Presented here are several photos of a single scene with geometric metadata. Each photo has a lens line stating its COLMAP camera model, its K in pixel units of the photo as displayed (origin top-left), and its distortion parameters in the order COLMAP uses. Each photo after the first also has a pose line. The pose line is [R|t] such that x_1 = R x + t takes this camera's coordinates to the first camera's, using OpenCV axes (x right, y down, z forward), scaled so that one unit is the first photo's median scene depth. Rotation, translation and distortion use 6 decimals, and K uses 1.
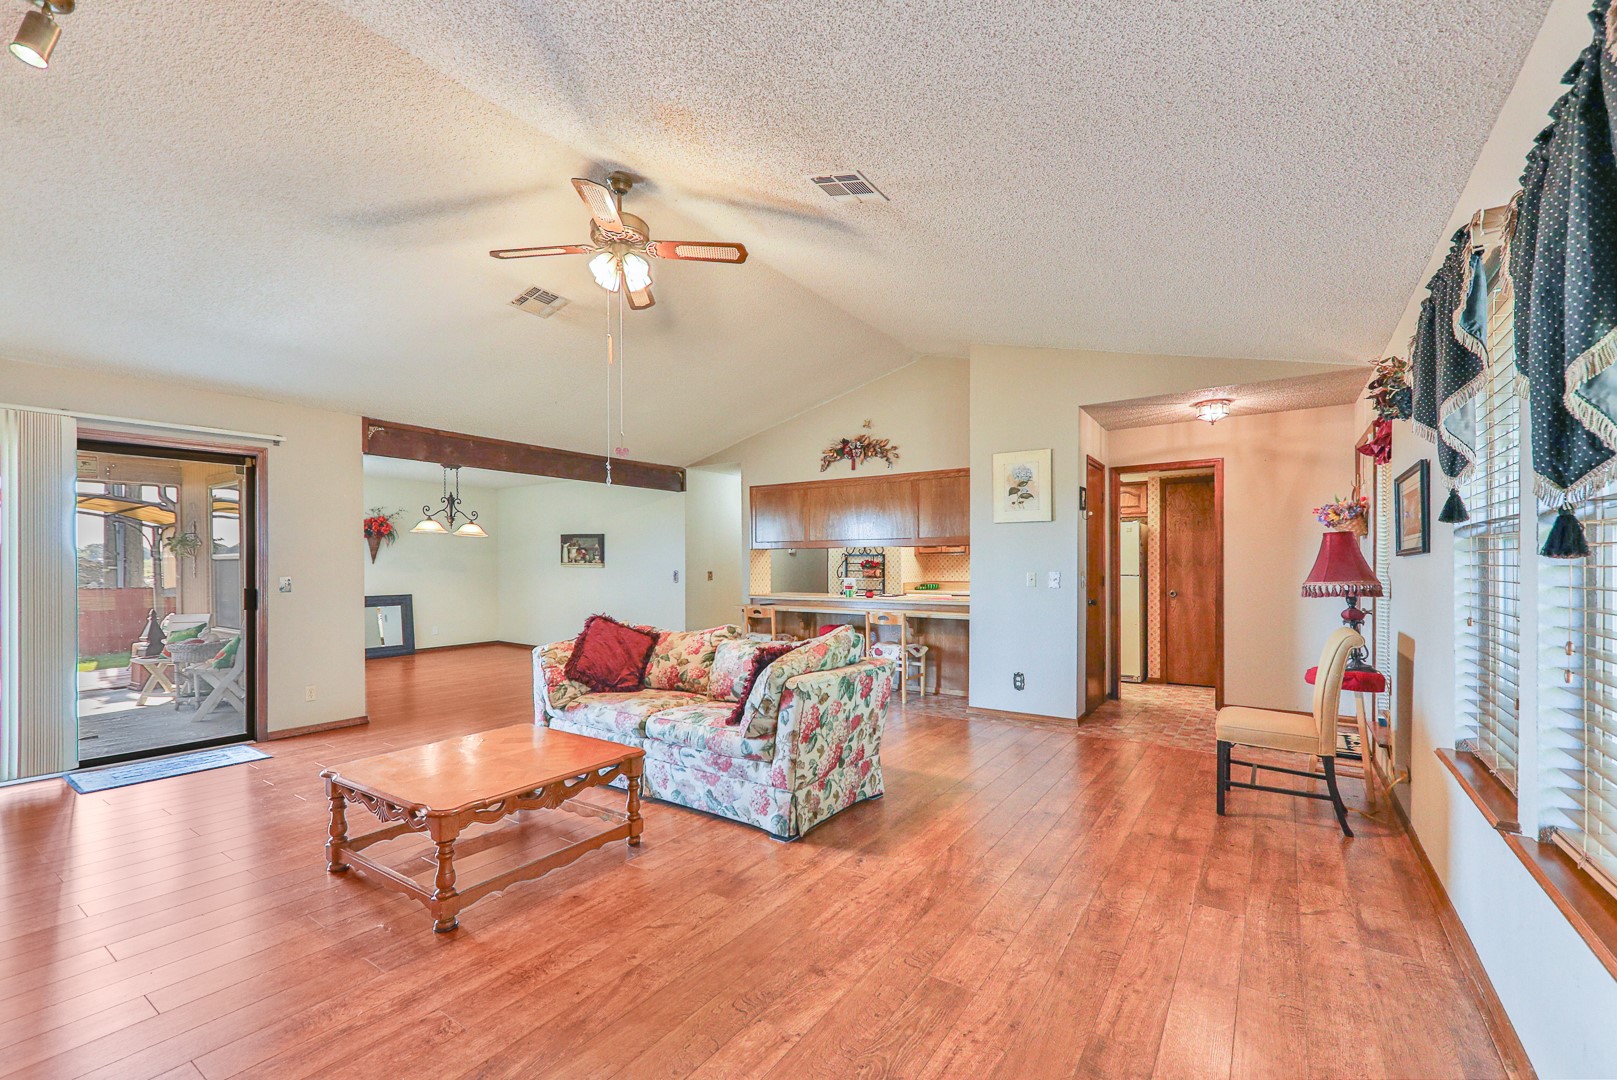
lens RADIAL K [[671.5, 0, 811.0], [0, 671.5, 567.7], [0, 0, 1]] dist [0.014292, 0.000010]
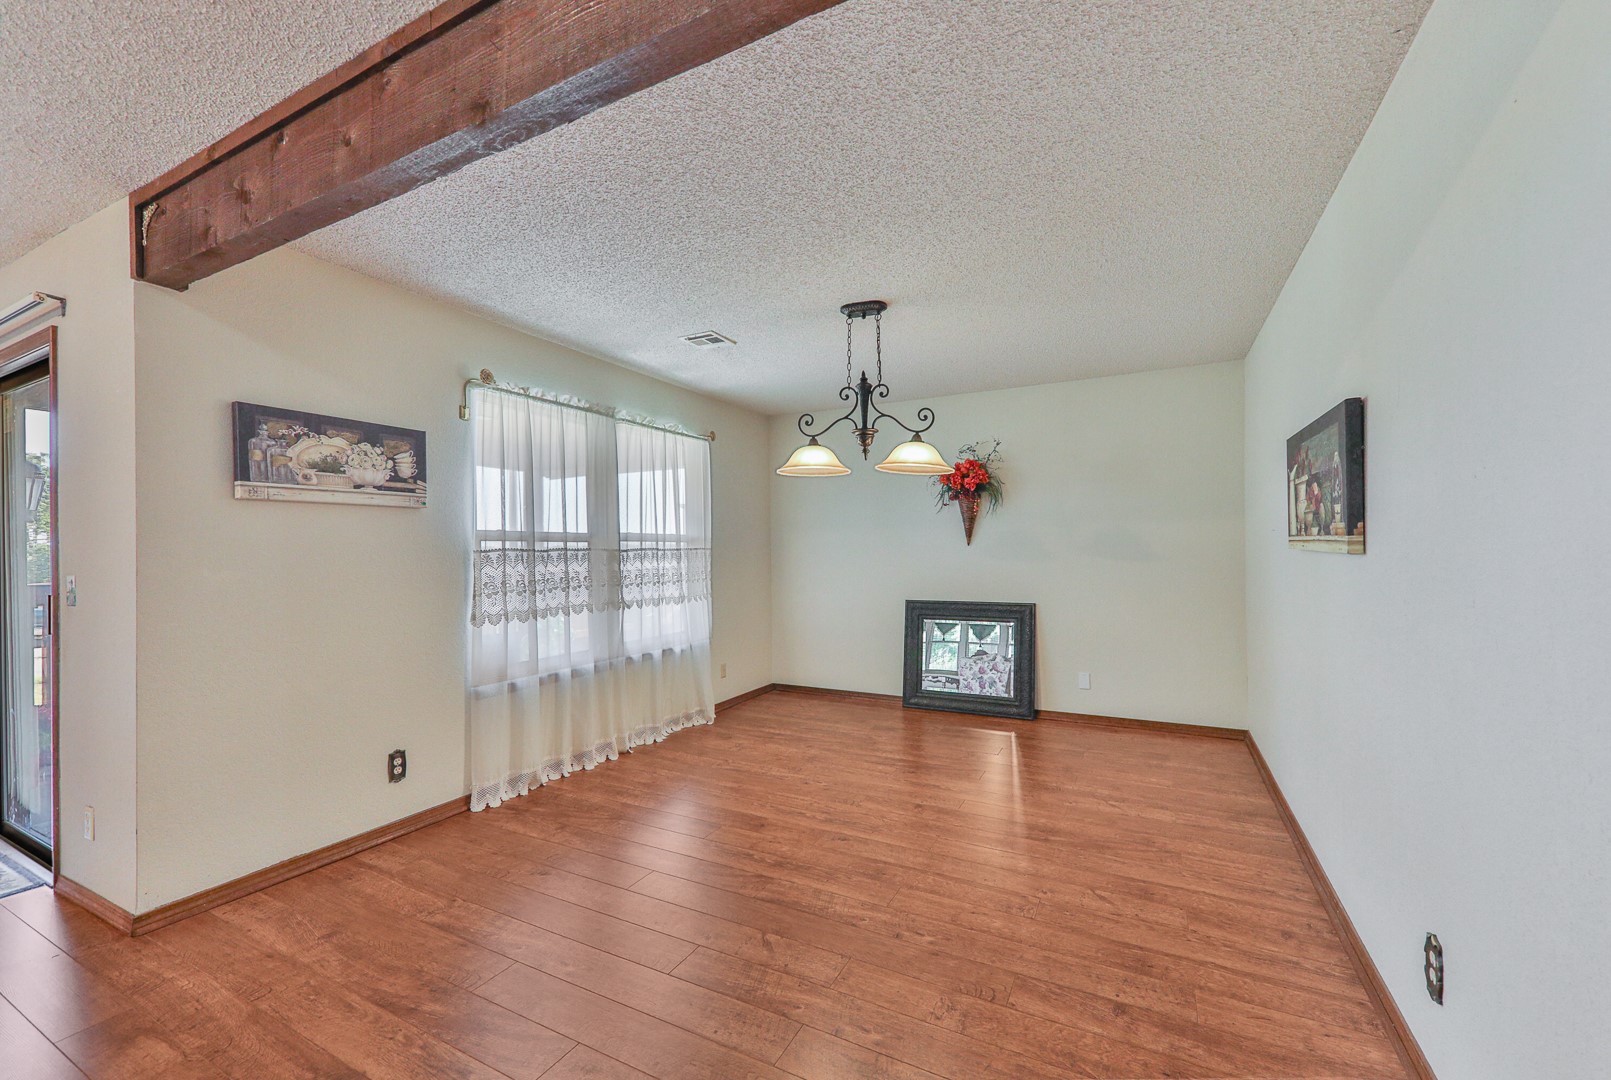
lens RADIAL K [[670.1, 0, 805.6], [0, 670.1, 554.2], [0, 0, 1]] dist [0.014269, -0.000185]
pose [[0.141478, 0.006456, -0.989920, -0.109977], [0.002153, 0.999974, 0.006830, -0.001940], [0.989939, -0.003098, 0.141460, 0.773977]]
